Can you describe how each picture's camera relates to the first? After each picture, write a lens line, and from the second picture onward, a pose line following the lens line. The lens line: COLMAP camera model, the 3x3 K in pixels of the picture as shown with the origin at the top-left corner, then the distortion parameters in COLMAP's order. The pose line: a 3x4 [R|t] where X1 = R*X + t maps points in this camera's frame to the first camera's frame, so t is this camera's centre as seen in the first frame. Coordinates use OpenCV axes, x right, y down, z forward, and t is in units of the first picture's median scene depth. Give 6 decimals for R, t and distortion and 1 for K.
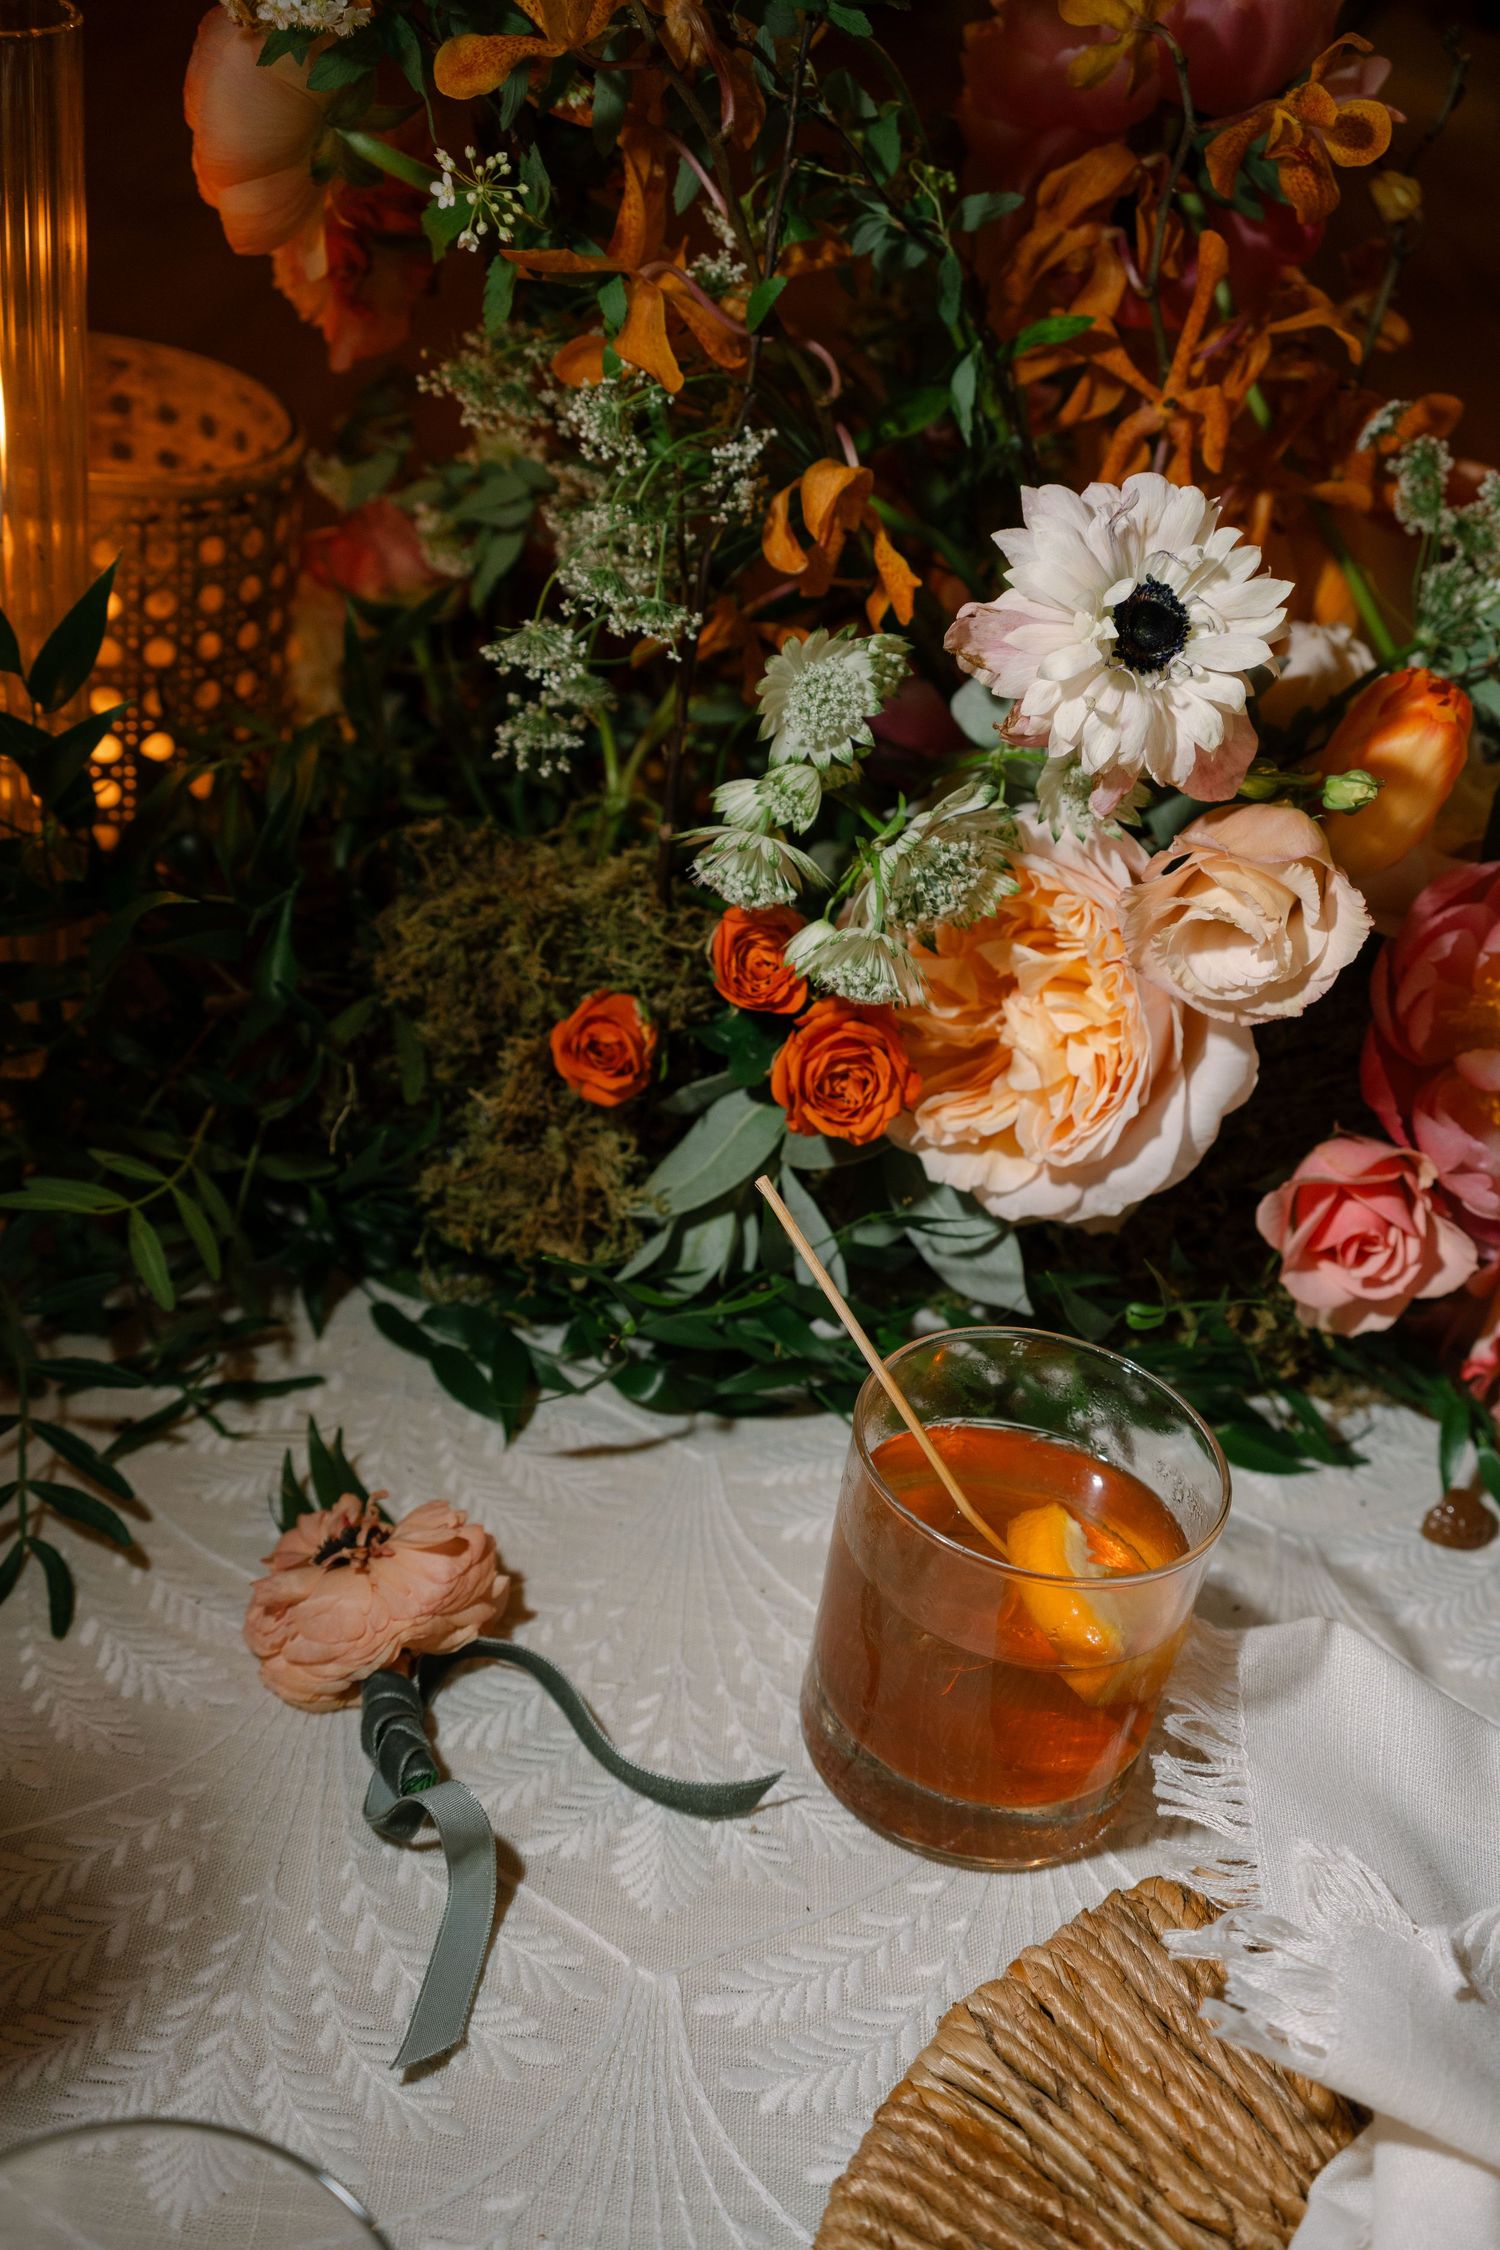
lens RADIAL K [[2314.4, 0, 750.0], [0, 2314.4, 1125.0], [0, 0, 1]] dist [0.097288, 0.000634]
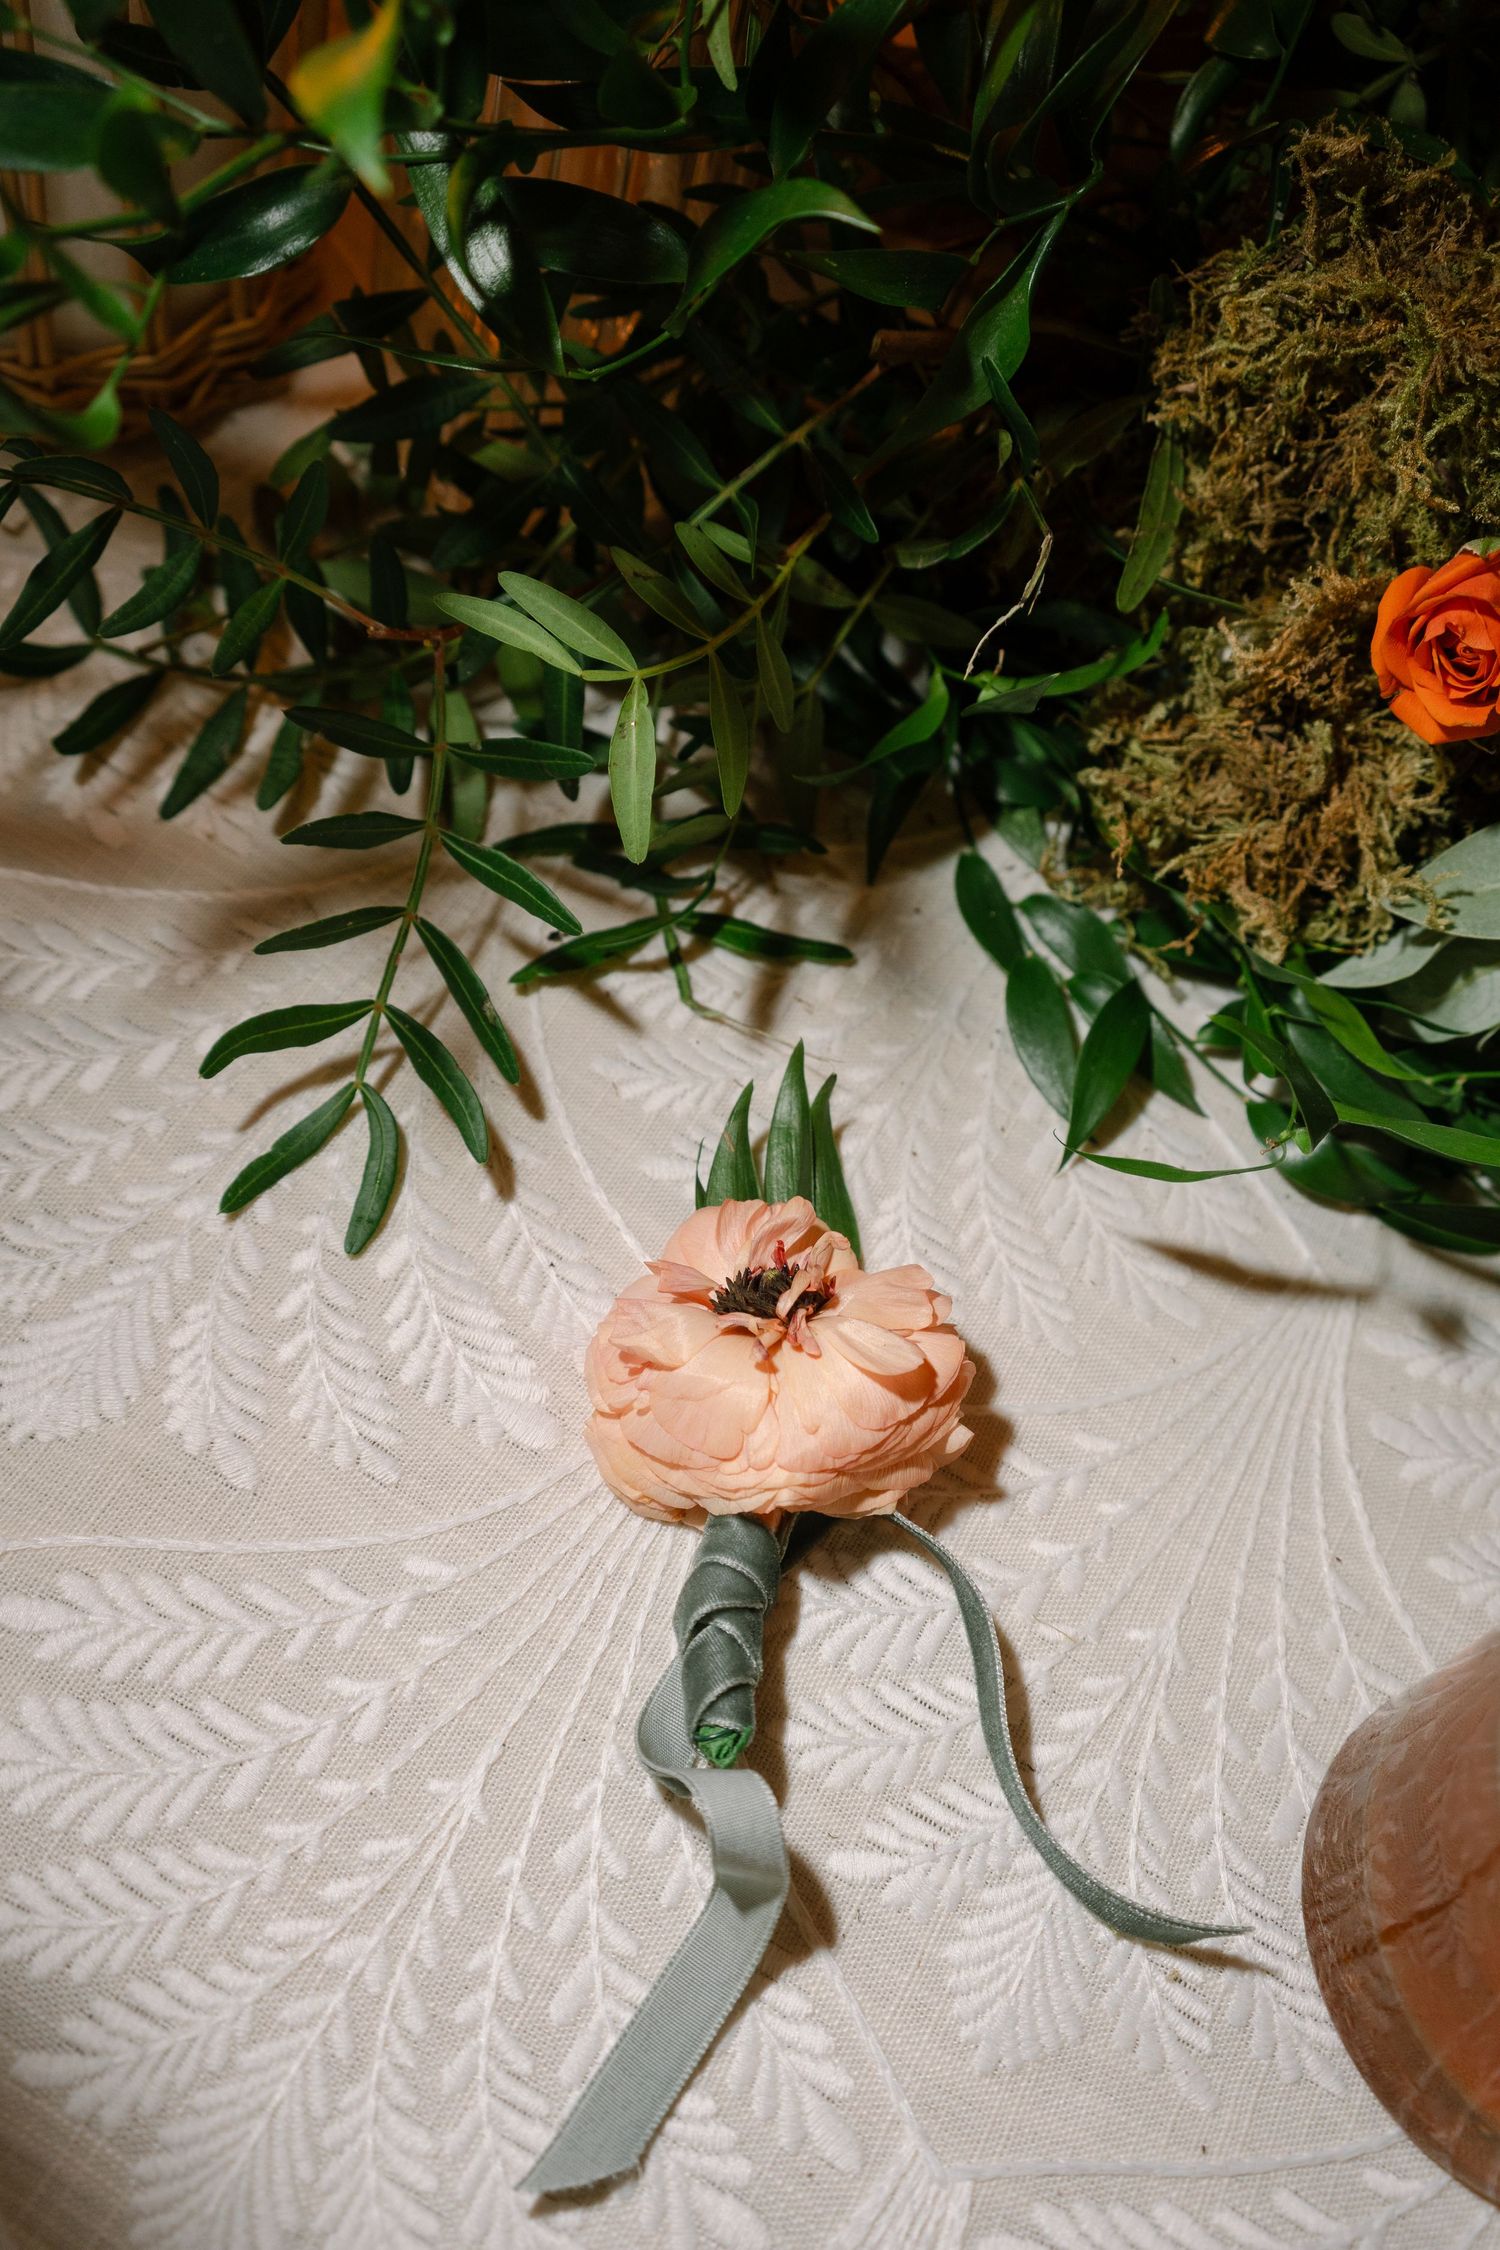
lens RADIAL K [[2314.4, 0, 750.0], [0, 2314.4, 1125.0], [0, 0, 1]] dist [0.097288, 0.000634]
pose [[0.897116, 0.401159, -0.185081, -0.075287], [-0.312754, 0.872555, 0.375277, -0.108181], [0.312039, -0.278782, 0.908247, 0.415385]]
